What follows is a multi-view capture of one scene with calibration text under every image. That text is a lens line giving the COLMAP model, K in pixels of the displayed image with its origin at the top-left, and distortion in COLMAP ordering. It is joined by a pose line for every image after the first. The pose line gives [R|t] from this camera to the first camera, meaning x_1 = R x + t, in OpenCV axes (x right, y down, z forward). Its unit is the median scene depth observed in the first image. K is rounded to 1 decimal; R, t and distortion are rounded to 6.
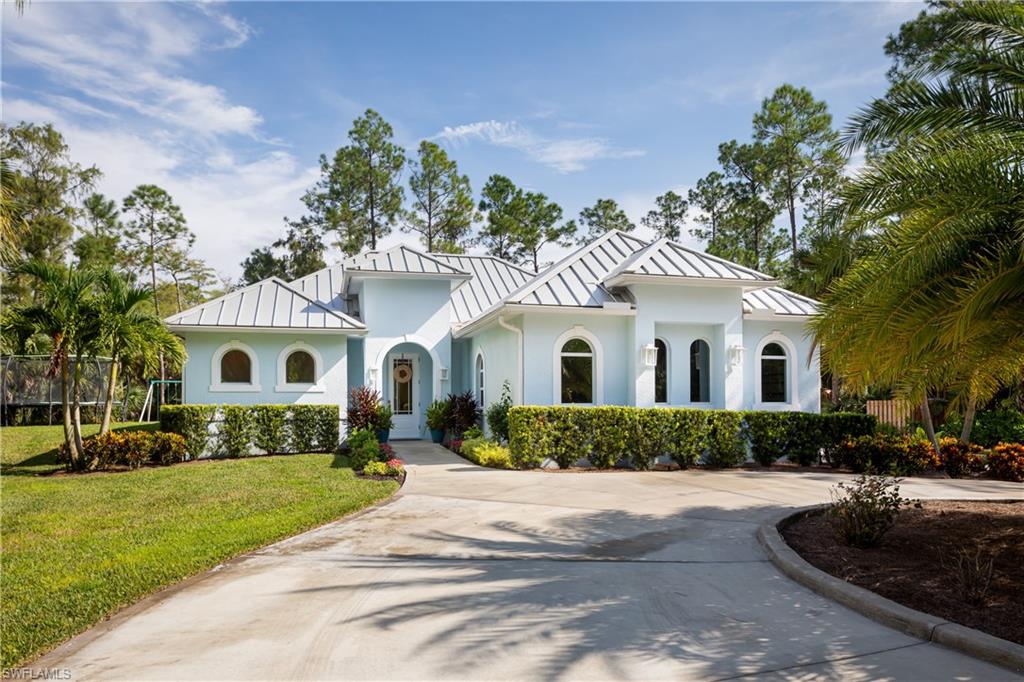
lens RADIAL K [[698.7, 0, 505.1], [0, 698.7, 414.1], [0, 0, 1]] dist [-0.006856, -0.000845]
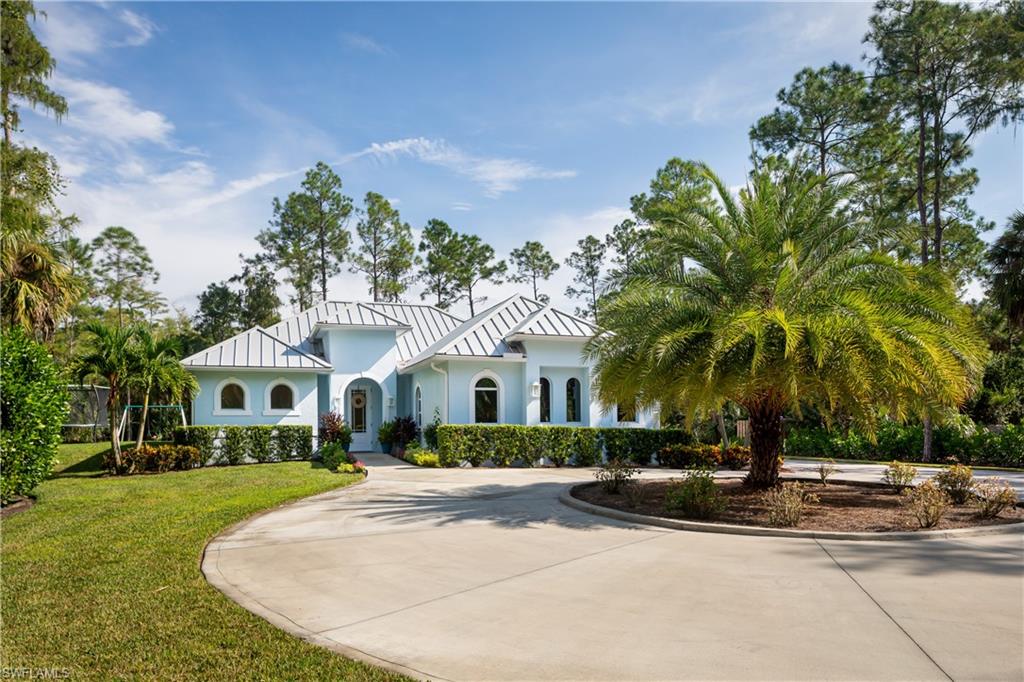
lens RADIAL K [[698.7, 0, 505.1], [0, 698.7, 414.1], [0, 0, 1]] dist [-0.006856, -0.000845]
pose [[0.996558, -0.003750, 0.082816, 0.008587], [0.006311, 0.999509, -0.030685, 0.004005], [-0.082660, 0.031102, 0.996092, -0.159678]]
